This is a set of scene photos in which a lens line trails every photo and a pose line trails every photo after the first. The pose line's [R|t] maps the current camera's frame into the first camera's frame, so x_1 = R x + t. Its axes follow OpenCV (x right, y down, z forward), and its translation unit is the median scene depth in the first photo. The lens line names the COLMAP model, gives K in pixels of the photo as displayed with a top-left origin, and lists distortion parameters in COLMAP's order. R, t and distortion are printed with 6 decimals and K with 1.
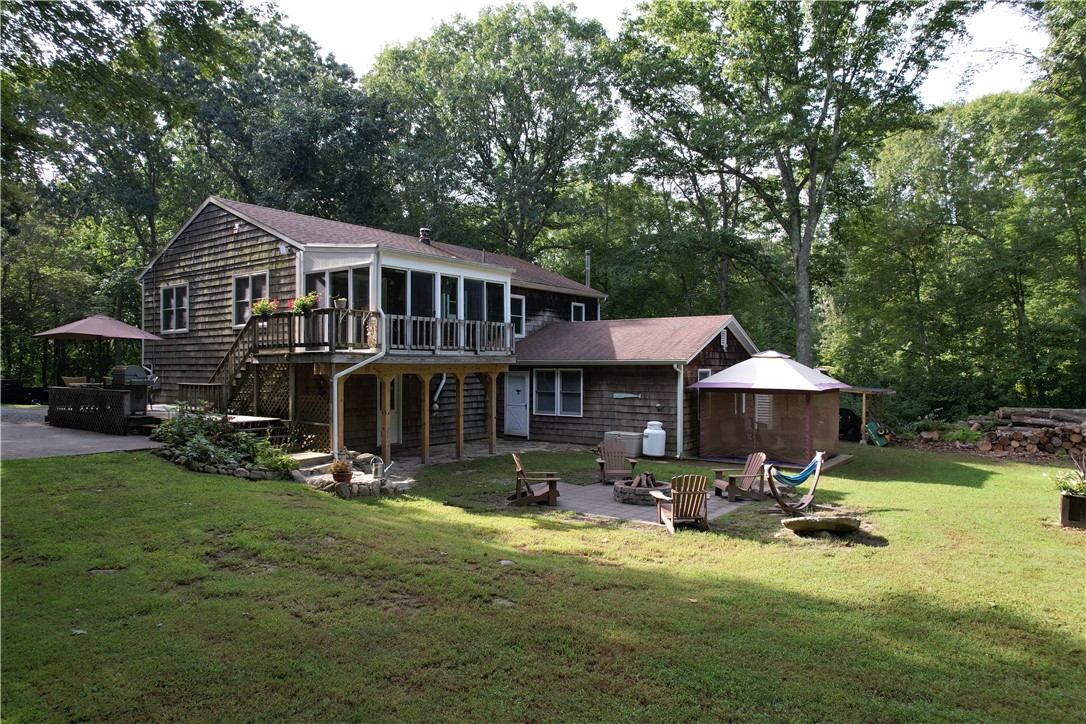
lens RADIAL K [[686.0, 0, 542.8], [0, 686.0, 378.1], [0, 0, 1]] dist [-0.039842, 0.000452]
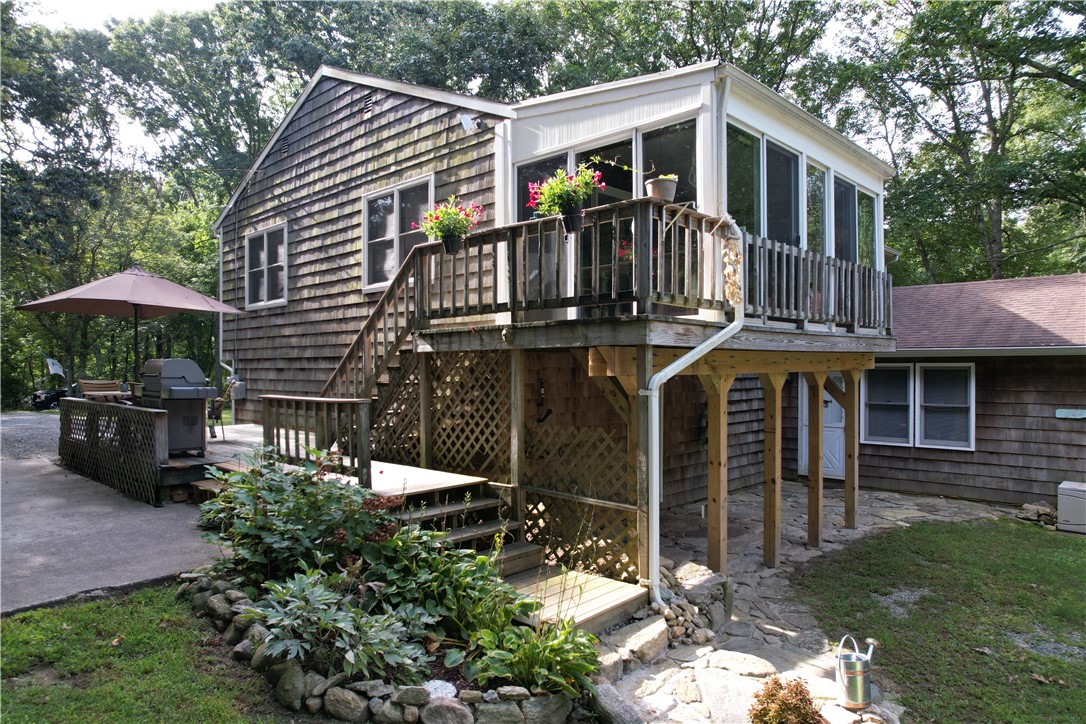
lens RADIAL K [[686.0, 0, 544.7], [0, 686.0, 375.3], [0, 0, 1]] dist [-0.031989, 0.001860]
pose [[0.991595, -0.002960, -0.129346, -0.234001], [0.002701, 0.999994, -0.002181, -0.003813], [0.129352, 0.001813, 0.991597, 0.461041]]
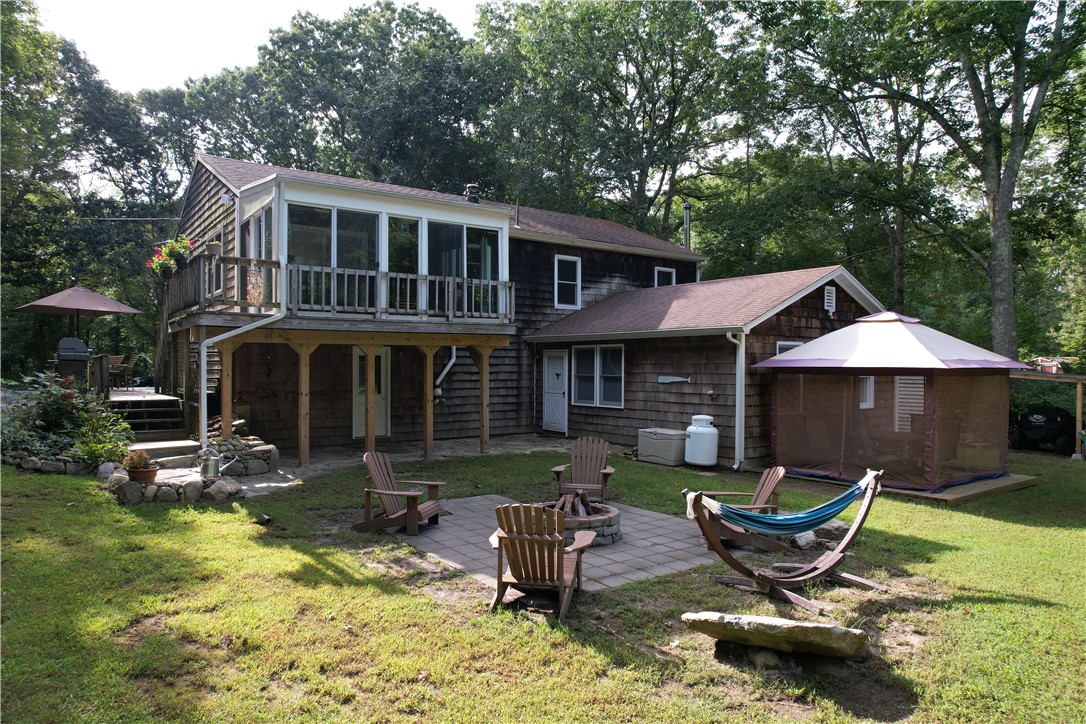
lens RADIAL K [[686.0, 0, 544.7], [0, 686.0, 375.3], [0, 0, 1]] dist [-0.031989, 0.001860]
pose [[0.955214, 0.004926, -0.295874, 0.216390], [-0.005832, 0.999981, -0.002181, 0.024963], [0.295858, 0.003809, 0.955224, 0.283577]]
